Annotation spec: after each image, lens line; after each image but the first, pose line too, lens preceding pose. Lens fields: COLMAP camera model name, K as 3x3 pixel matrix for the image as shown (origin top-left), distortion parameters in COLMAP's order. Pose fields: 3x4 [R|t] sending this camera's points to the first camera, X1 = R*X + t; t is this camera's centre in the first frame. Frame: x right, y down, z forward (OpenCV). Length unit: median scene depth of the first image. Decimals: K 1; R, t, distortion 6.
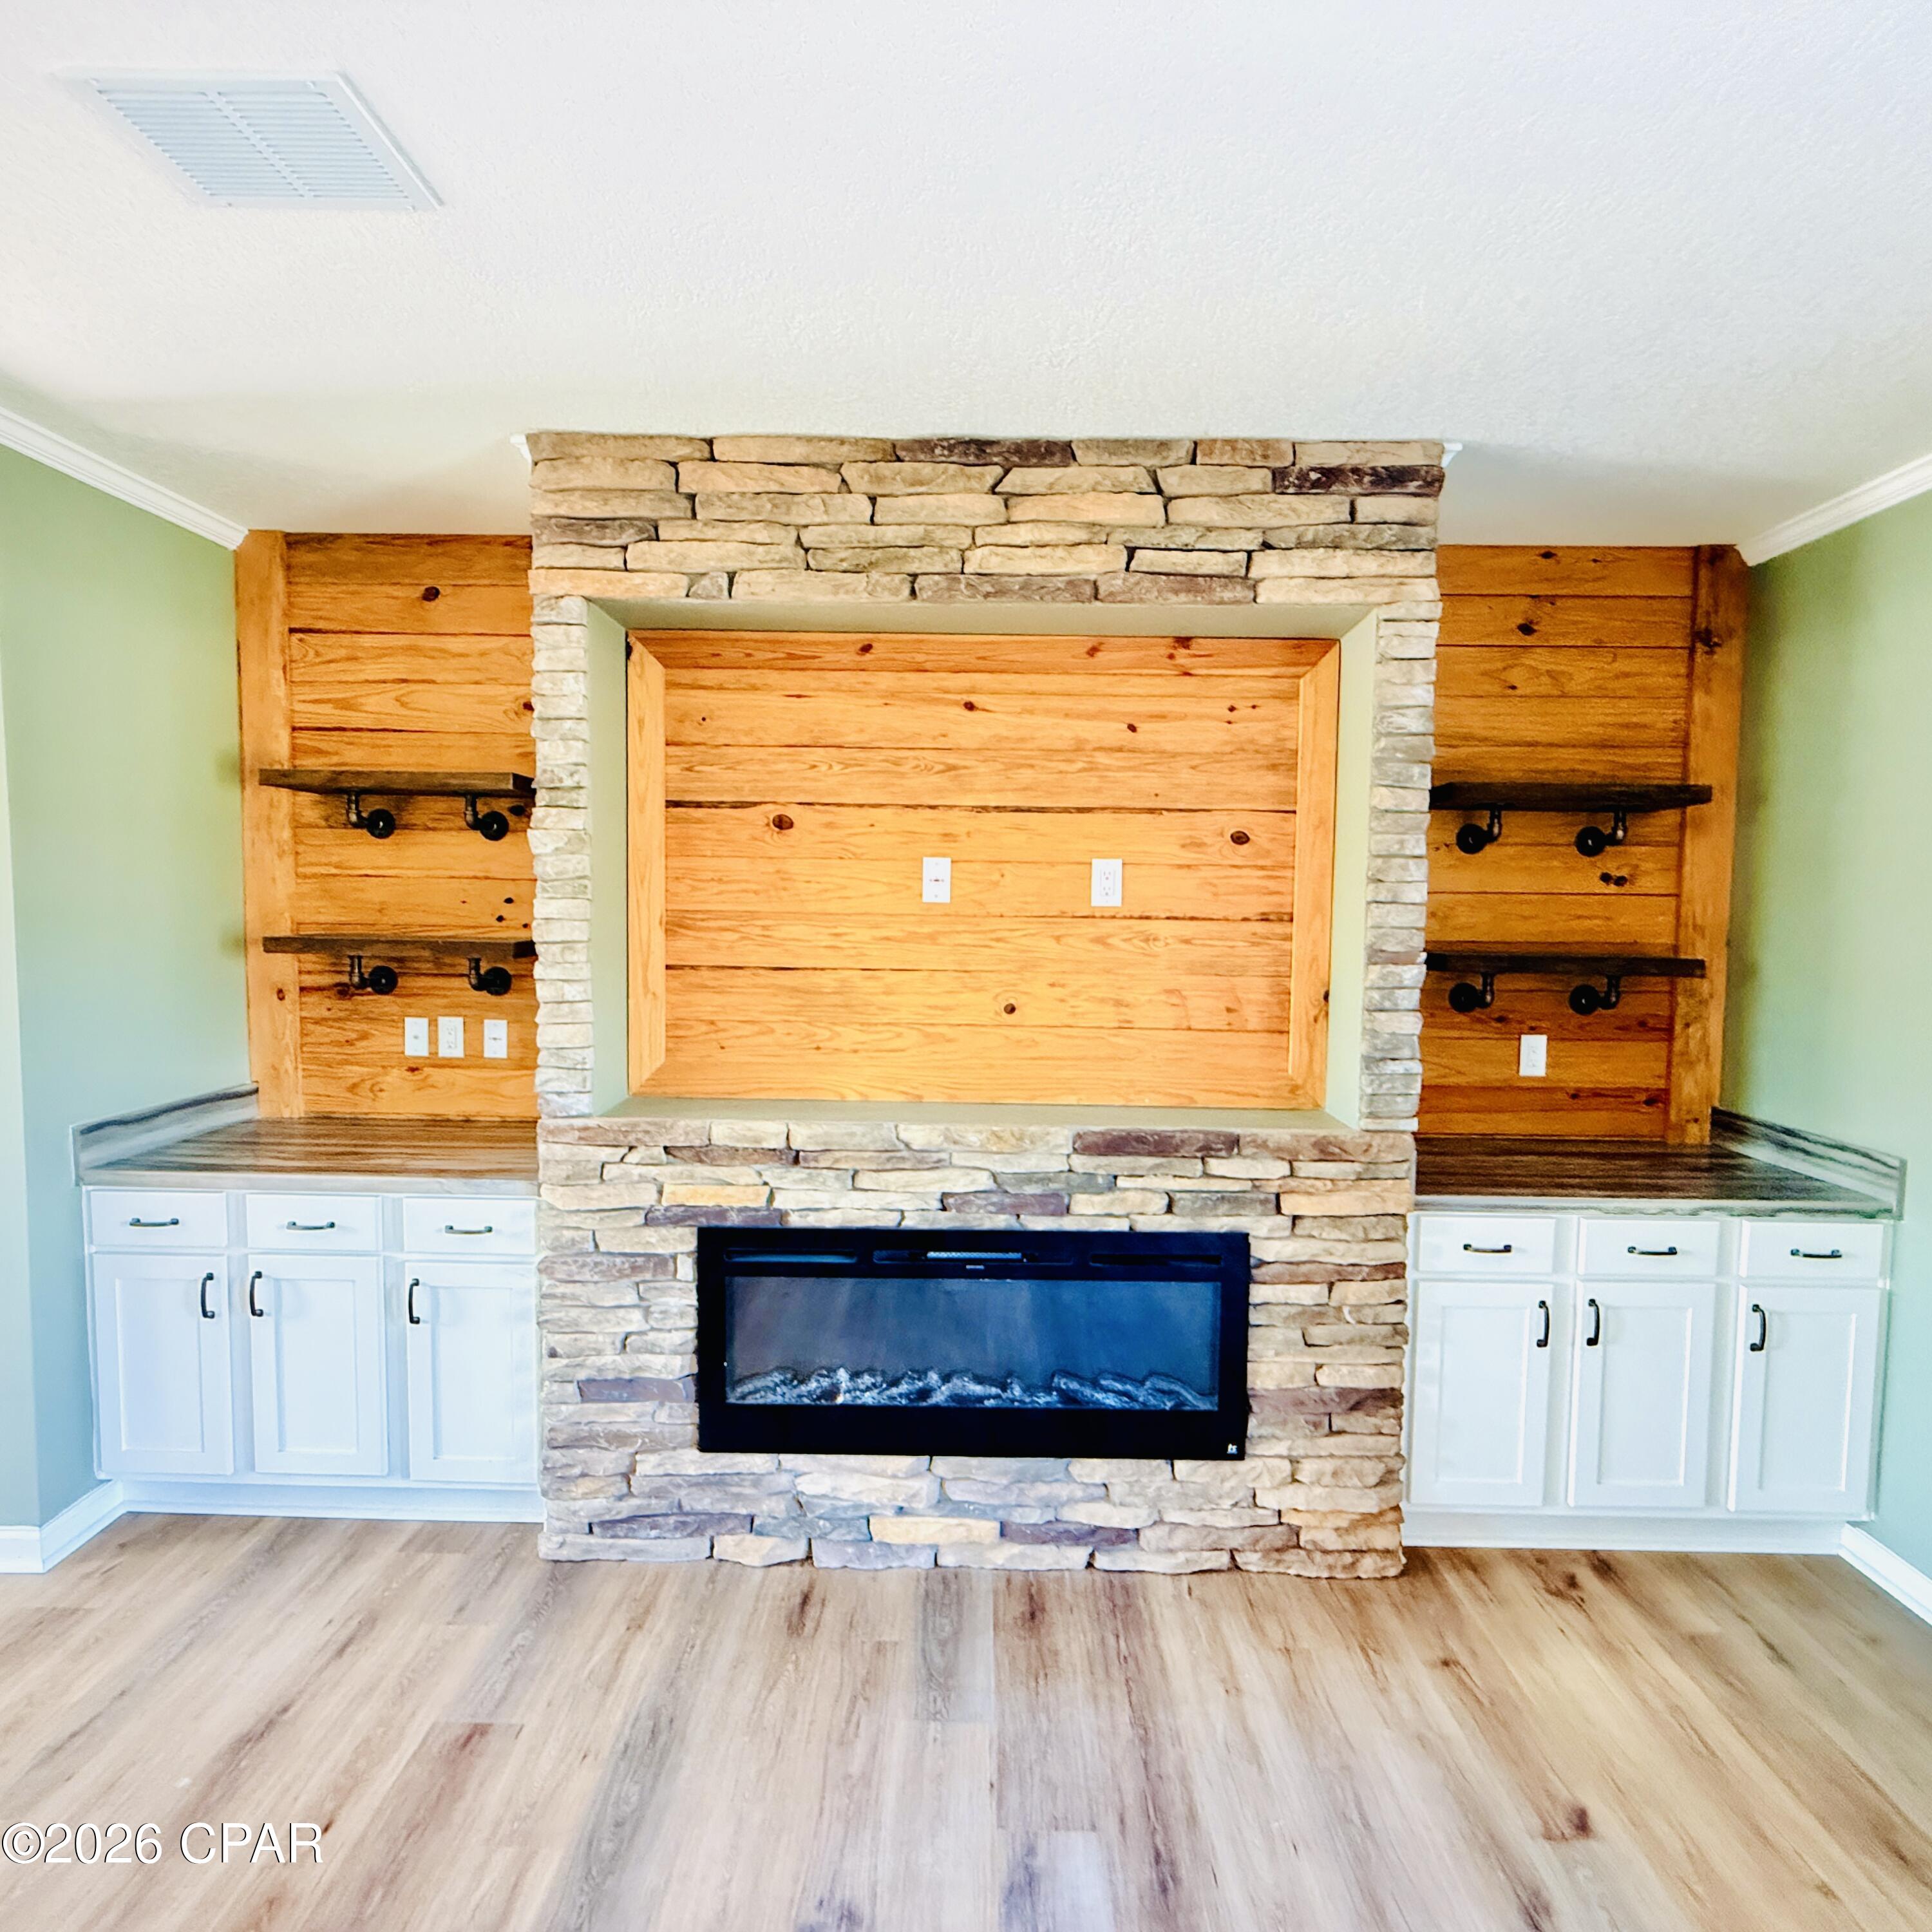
lens RADIAL K [[1036.7, 0, 963.8], [0, 1036.7, 963.3], [0, 0, 1]] dist [0.002409, -0.001776]
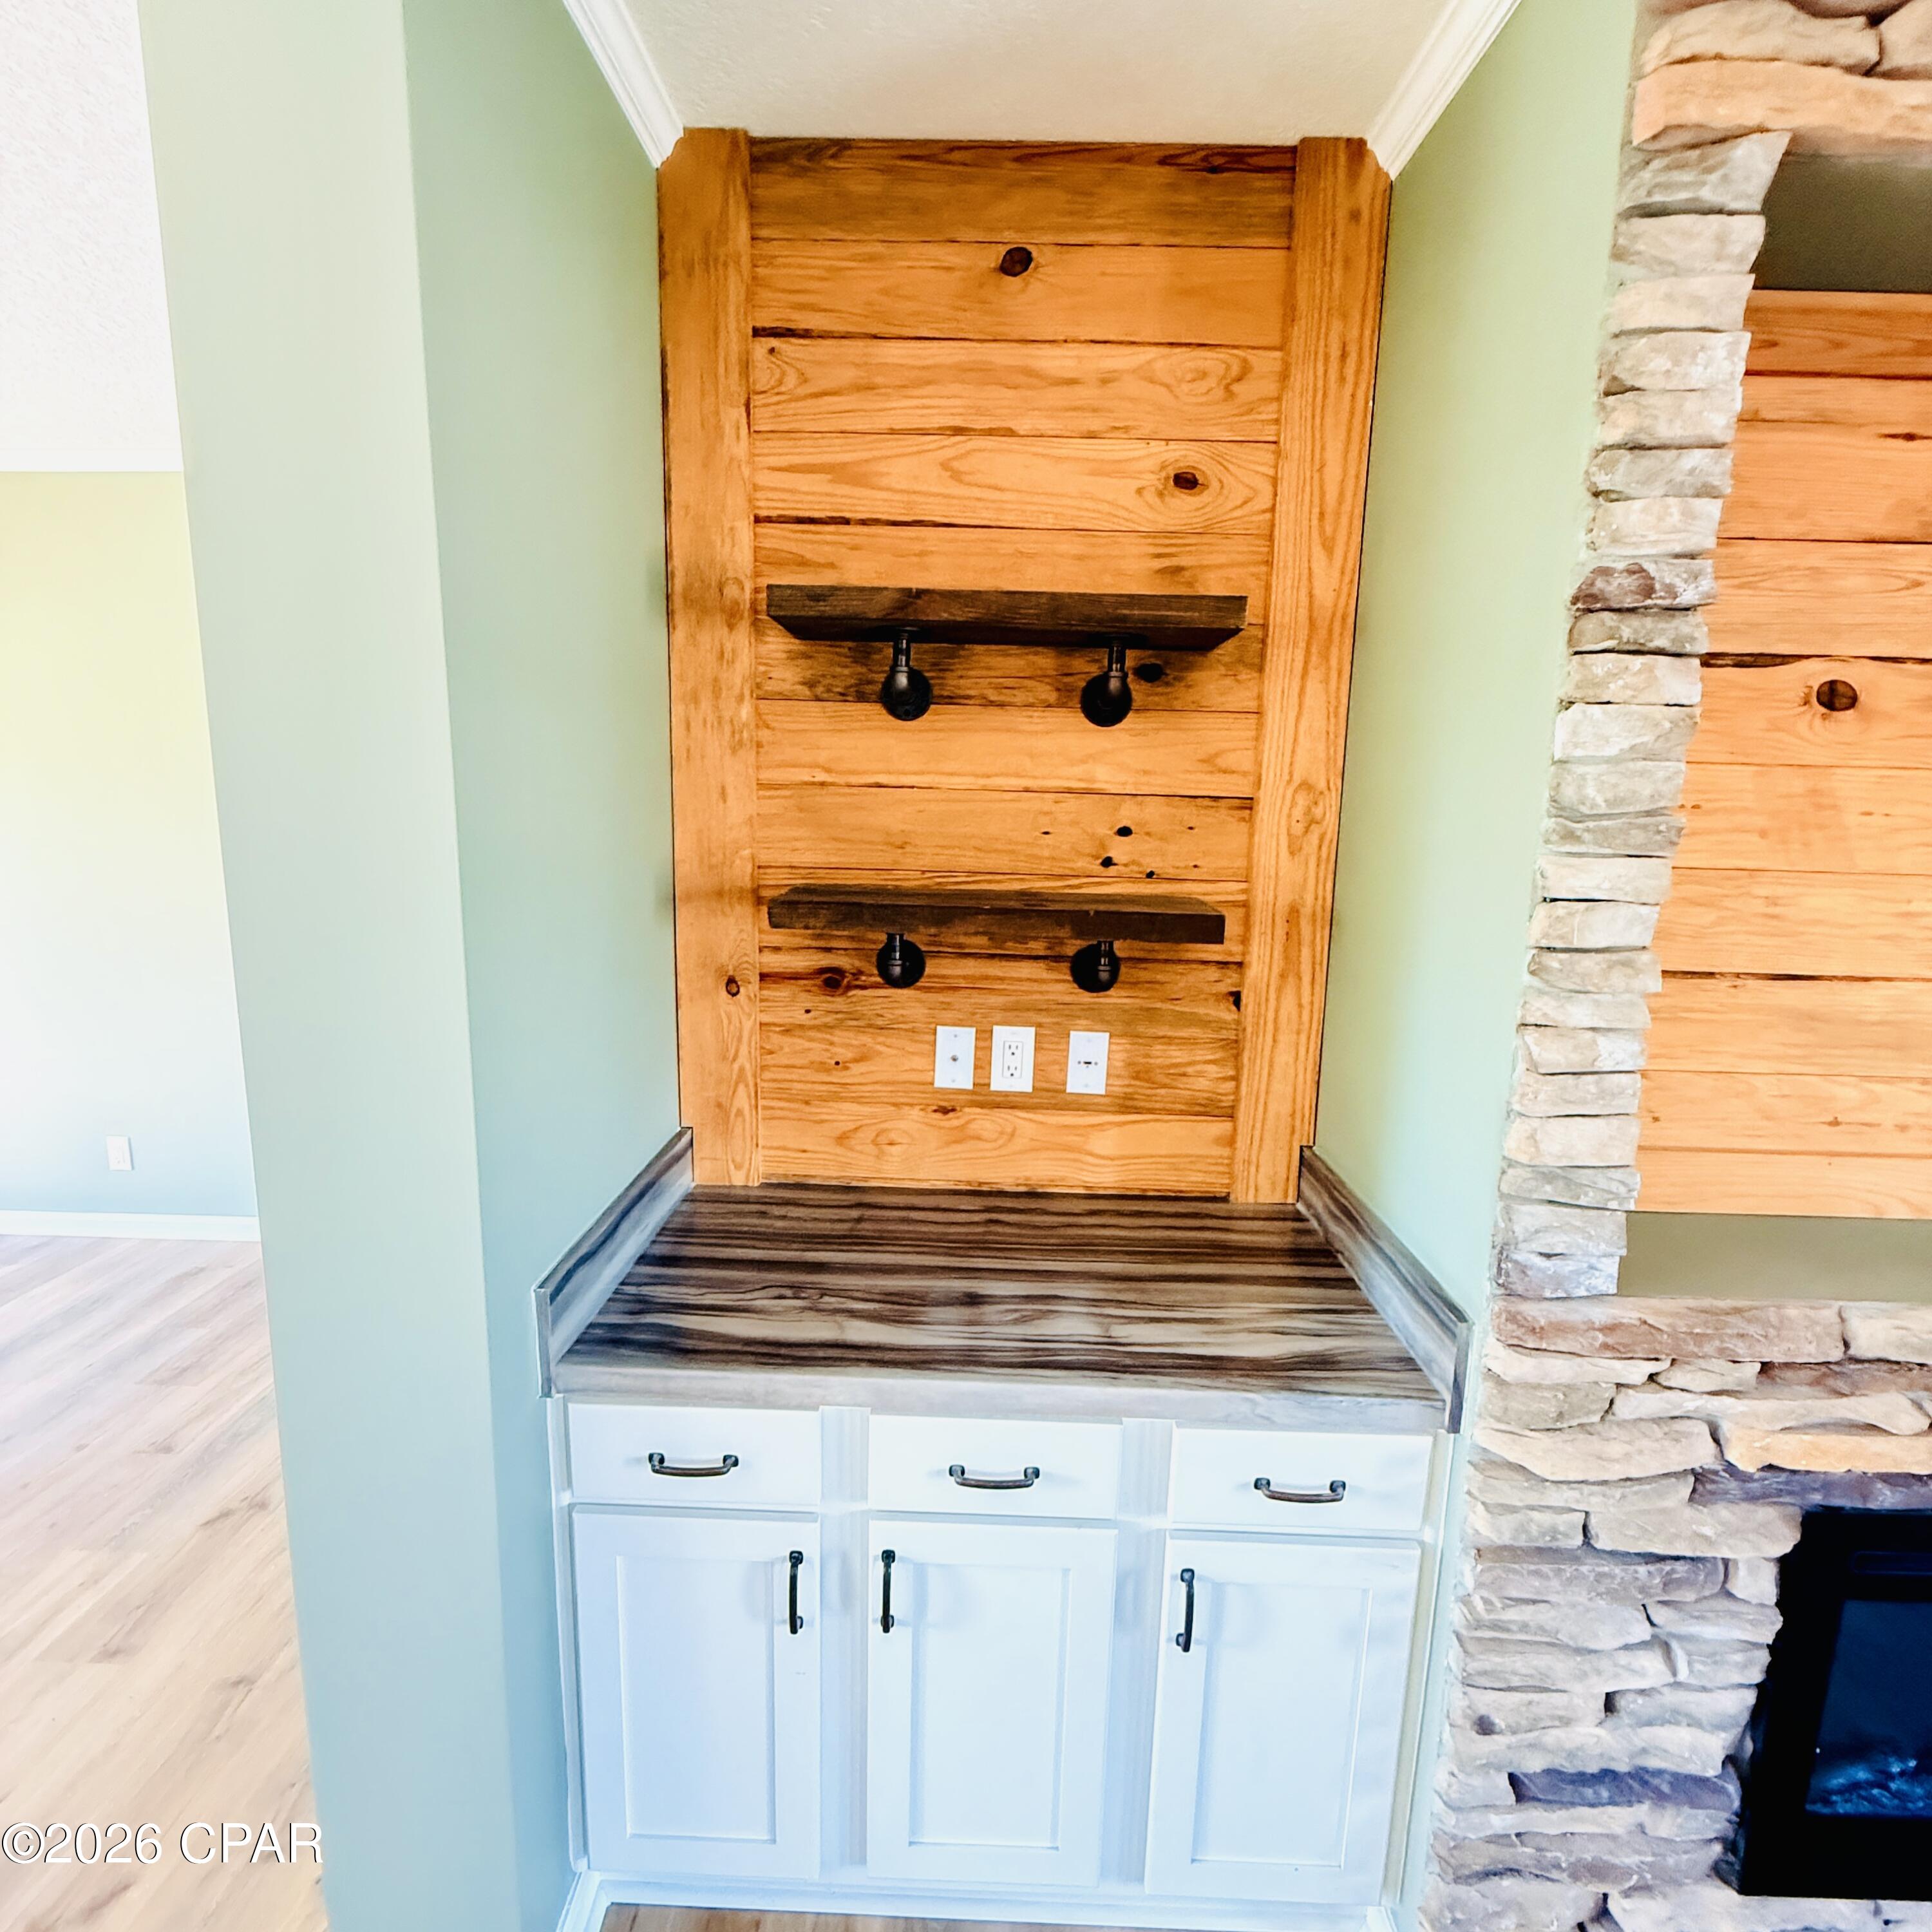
lens RADIAL K [[1036.7, 0, 965.2], [0, 1036.7, 965.6], [0, 0, 1]] dist [0.002409, -0.001776]
pose [[0.999947, 0.010175, -0.001594, -0.532242], [-0.009943, 0.994083, 0.108172, -0.048073], [0.002685, -0.108150, 0.994131, 0.418091]]
